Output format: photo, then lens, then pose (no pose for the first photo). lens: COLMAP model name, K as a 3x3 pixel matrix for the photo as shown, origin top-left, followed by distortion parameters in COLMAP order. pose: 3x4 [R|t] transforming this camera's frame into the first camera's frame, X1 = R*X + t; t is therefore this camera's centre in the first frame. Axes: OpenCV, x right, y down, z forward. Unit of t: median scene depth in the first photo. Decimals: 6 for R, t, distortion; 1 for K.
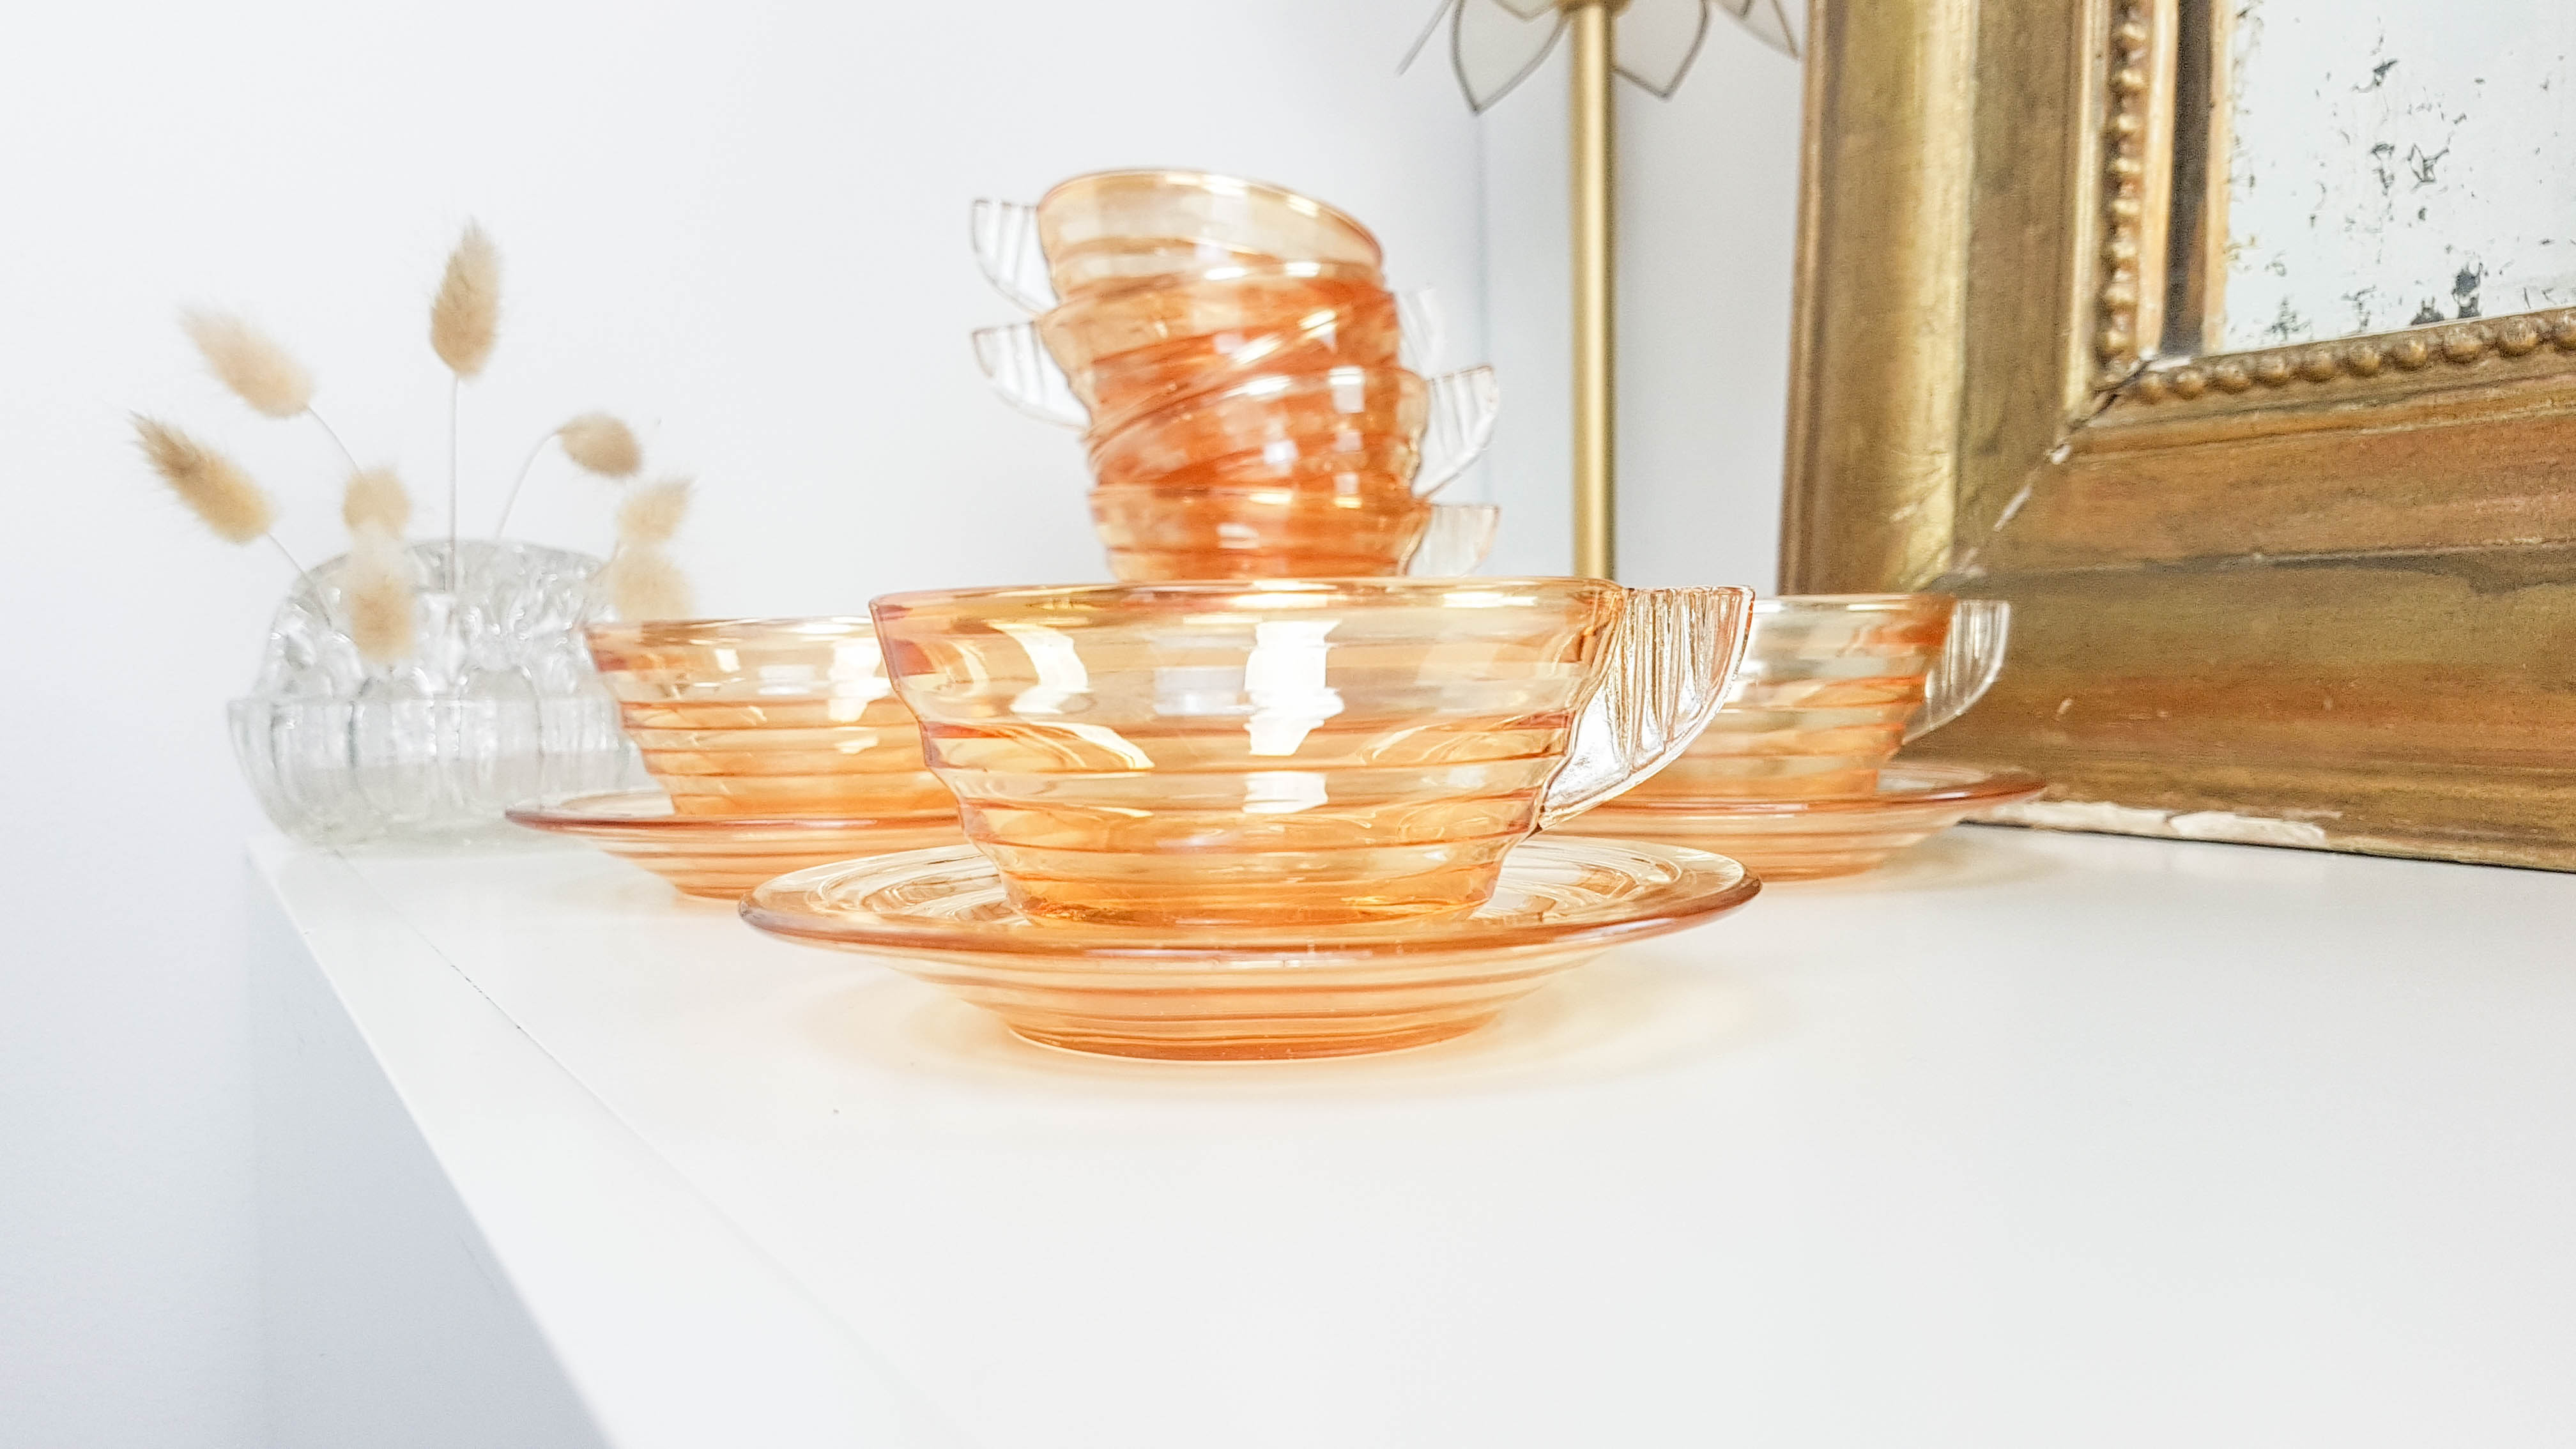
lens RADIAL K [[2091.4, 0, 1223.0], [0, 2091.4, 746.1], [0, 0, 1]] dist [-0.067559, 0.031104]
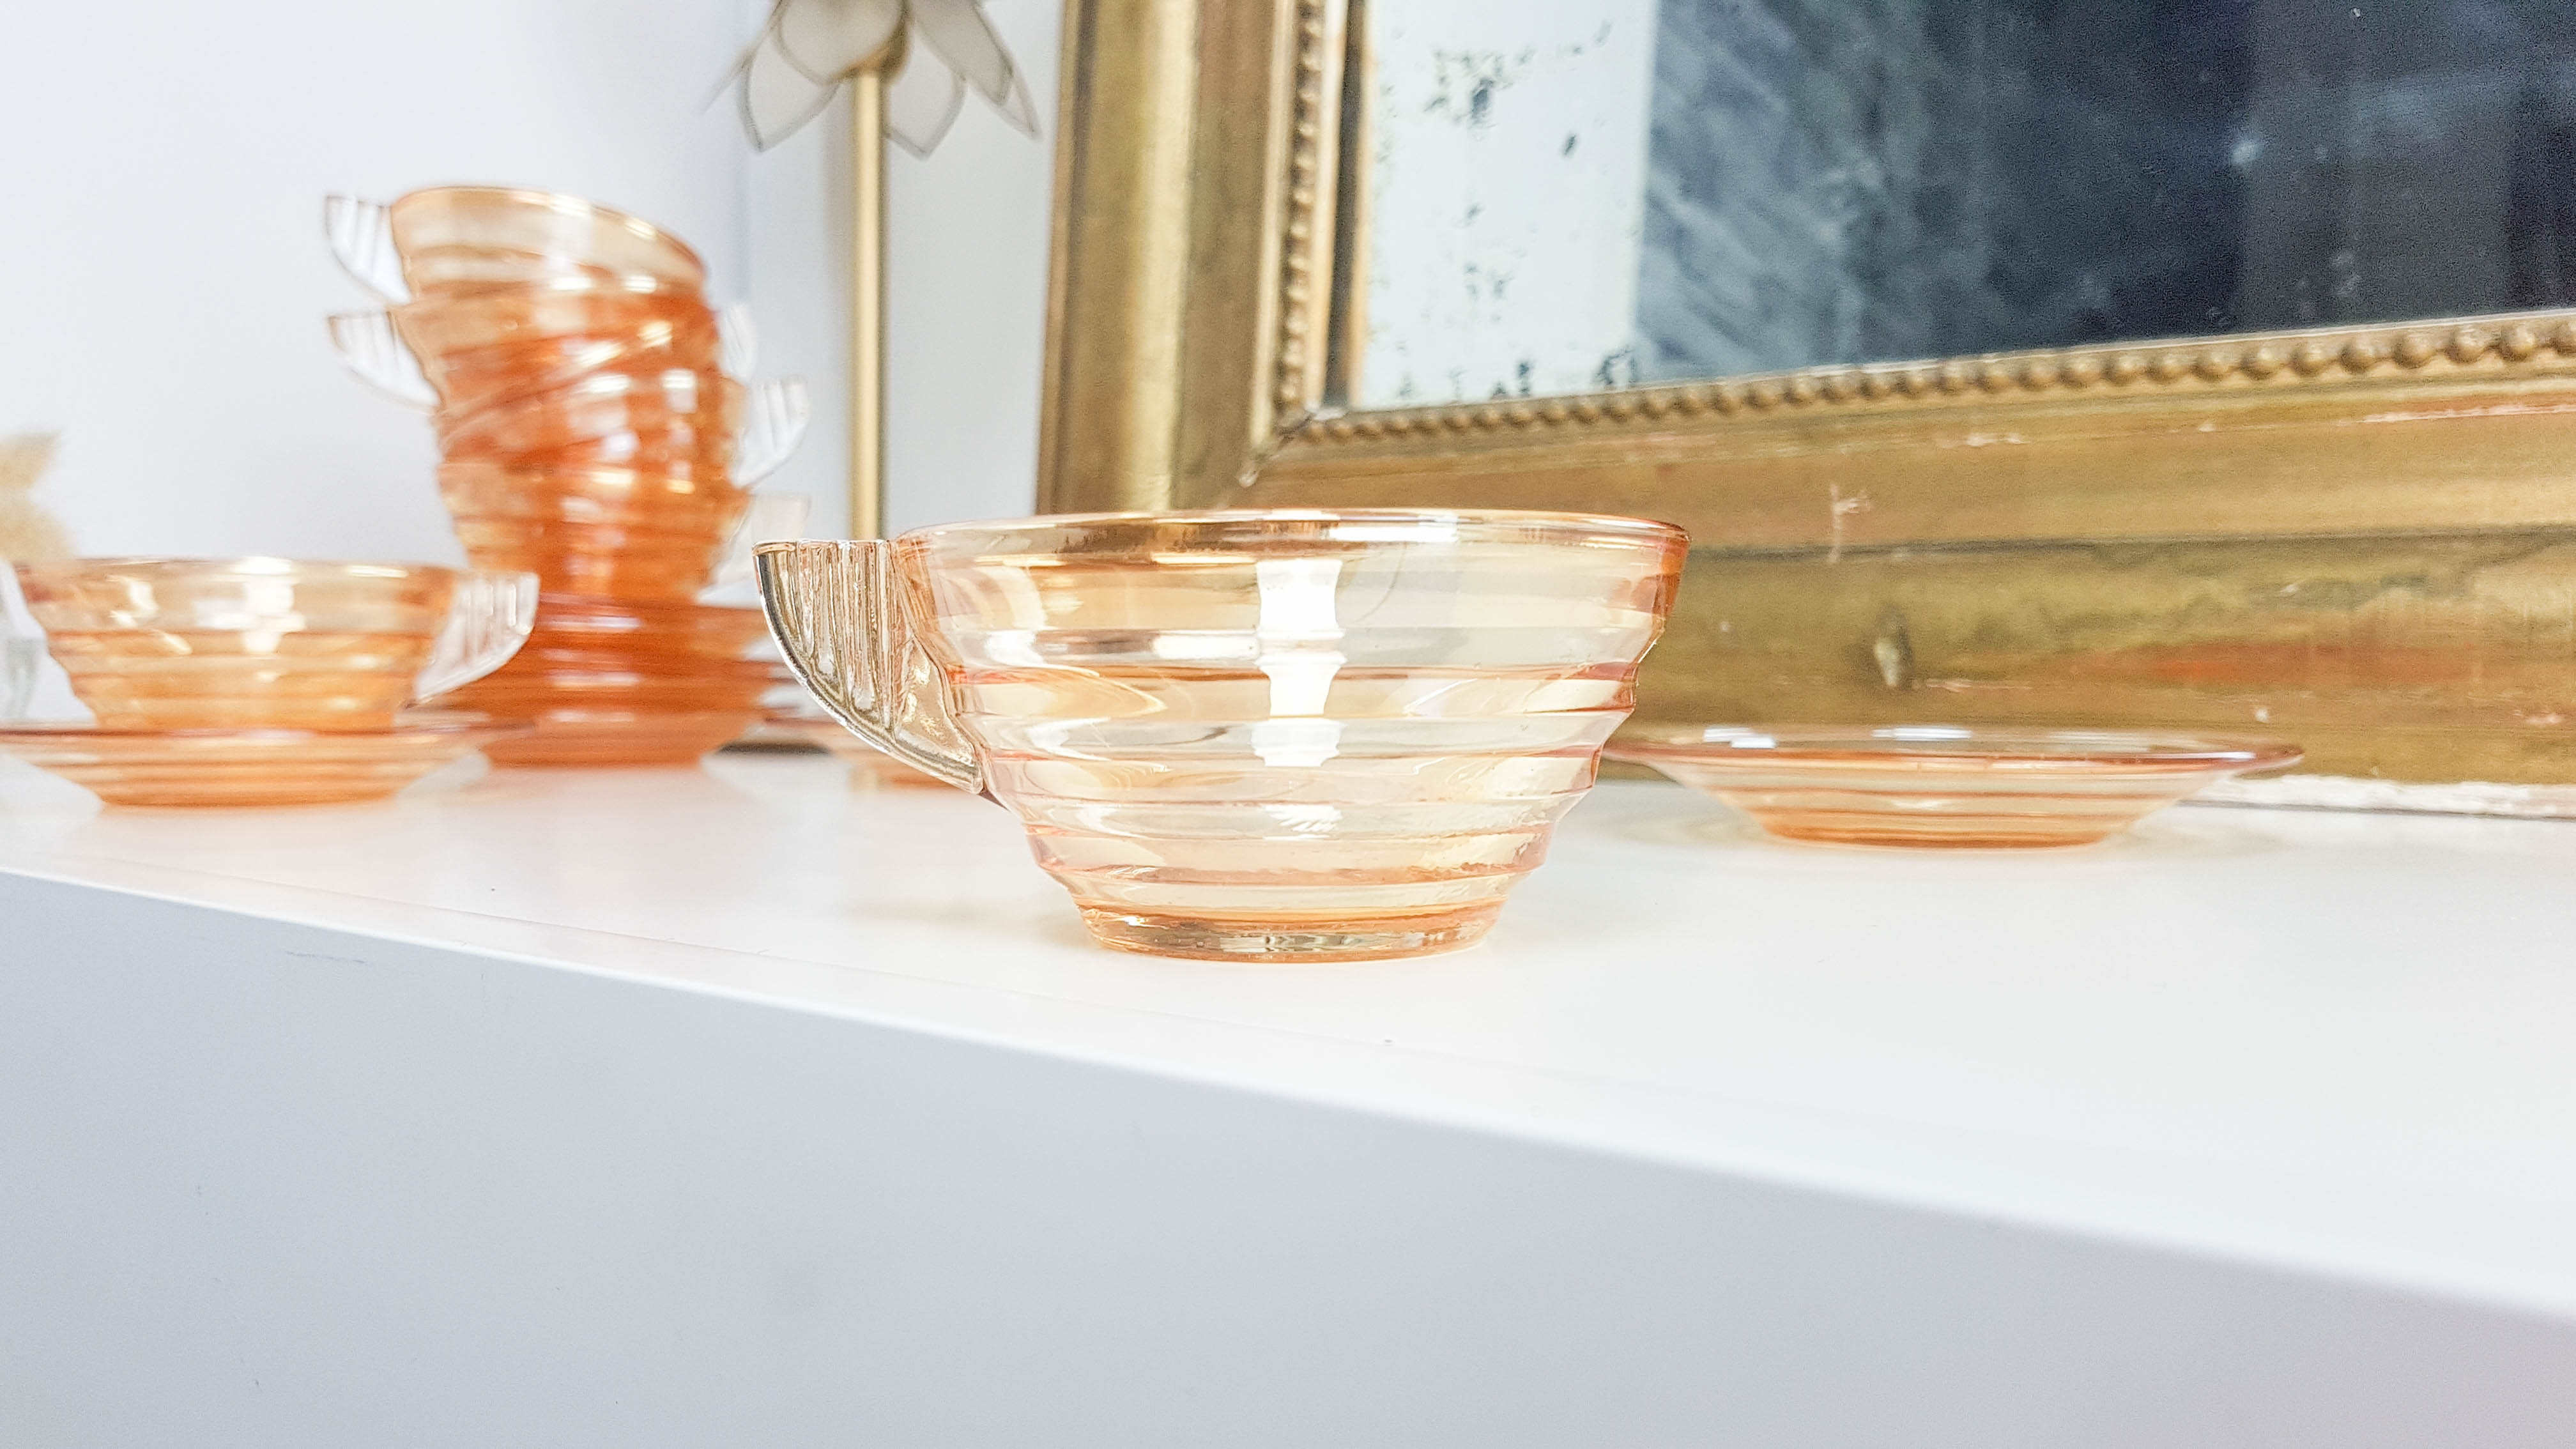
lens RADIAL K [[2058.1, 0, 1247.0], [0, 2058.1, 786.5], [0, 0, 1]] dist [-0.041979, -0.001798]
pose [[0.918880, -0.001137, 0.394536, -0.114569], [-0.003382, 0.999936, 0.010758, 0.041991], [-0.394523, -0.011220, 0.918818, -0.207820]]
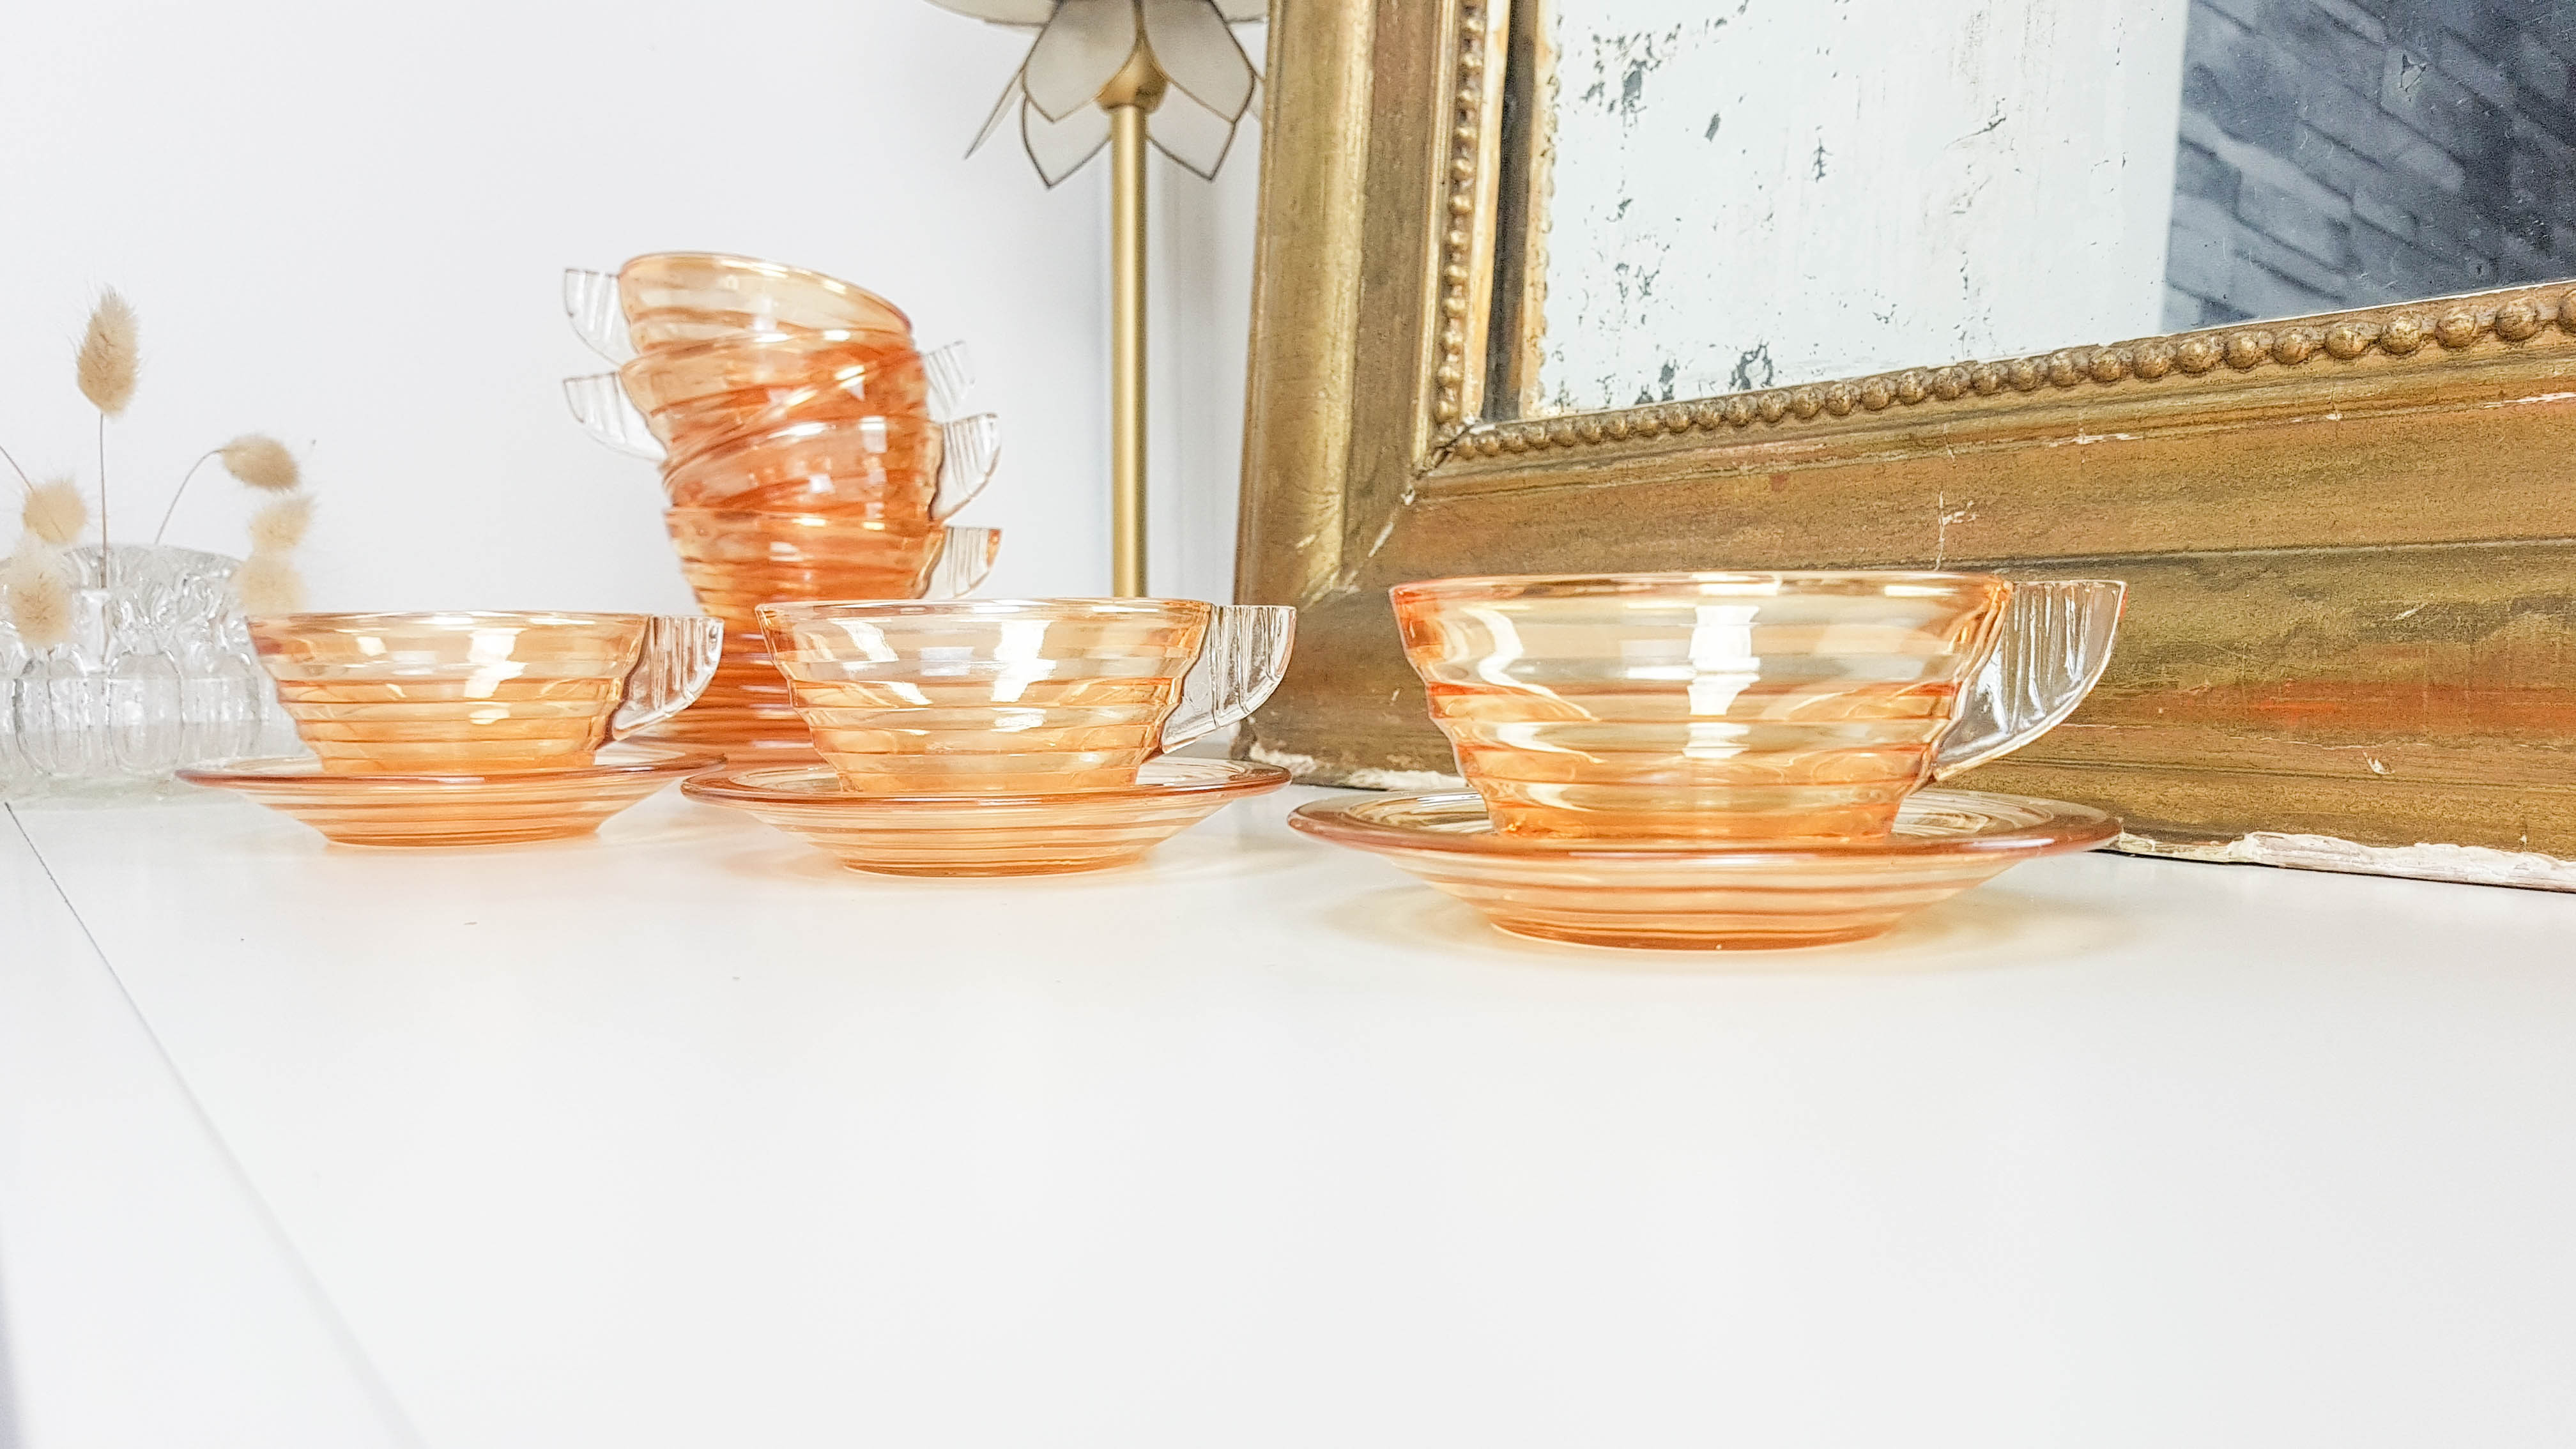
lens RADIAL K [[2058.1, 0, 1247.0], [0, 2058.1, 786.5], [0, 0, 1]] dist [-0.041979, -0.001798]
pose [[0.995990, 0.006853, 0.089207, 0.197771], [-0.008612, 0.999776, 0.019345, 0.013086], [-0.089054, -0.020035, 0.995825, -0.257333]]
